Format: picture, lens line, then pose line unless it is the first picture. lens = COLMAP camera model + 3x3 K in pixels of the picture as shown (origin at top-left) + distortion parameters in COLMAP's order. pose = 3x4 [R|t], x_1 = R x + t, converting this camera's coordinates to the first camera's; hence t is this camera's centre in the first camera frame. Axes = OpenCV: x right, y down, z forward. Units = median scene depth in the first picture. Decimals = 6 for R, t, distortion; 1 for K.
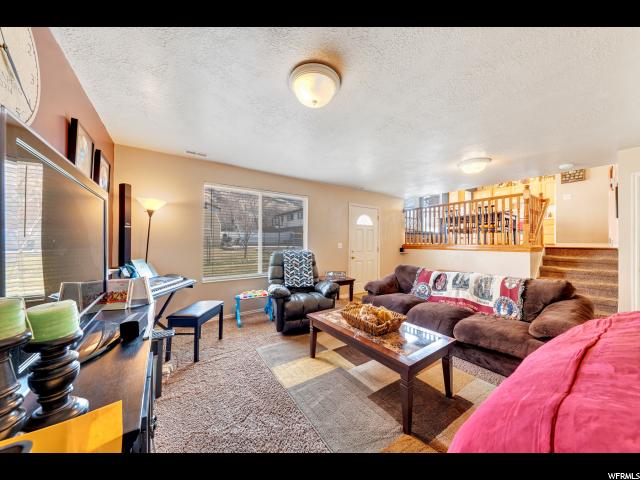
lens RADIAL K [[221.0, 0, 322.4], [0, 221.0, 239.9], [0, 0, 1]] dist [0.000674, 0.000032]
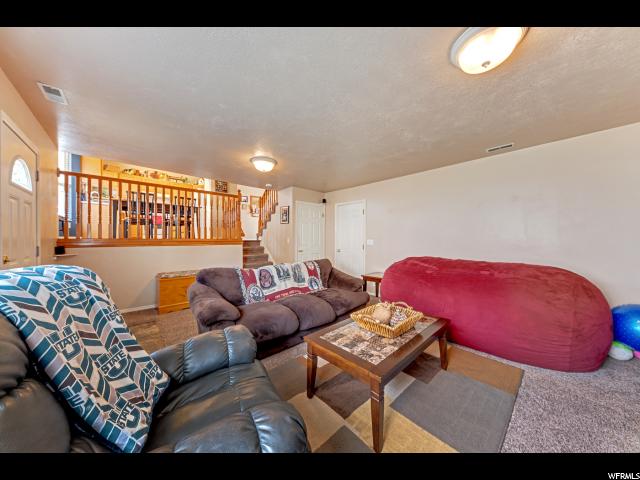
lens RADIAL K [[221.0, 0, 322.4], [0, 221.0, 240.7], [0, 0, 1]] dist [0.000674, 0.000032]
pose [[-0.152655, -0.009270, 0.988236, -0.404083], [-0.010735, 0.999913, 0.007721, 0.025590], [-0.988221, -0.009430, -0.152742, 0.917593]]
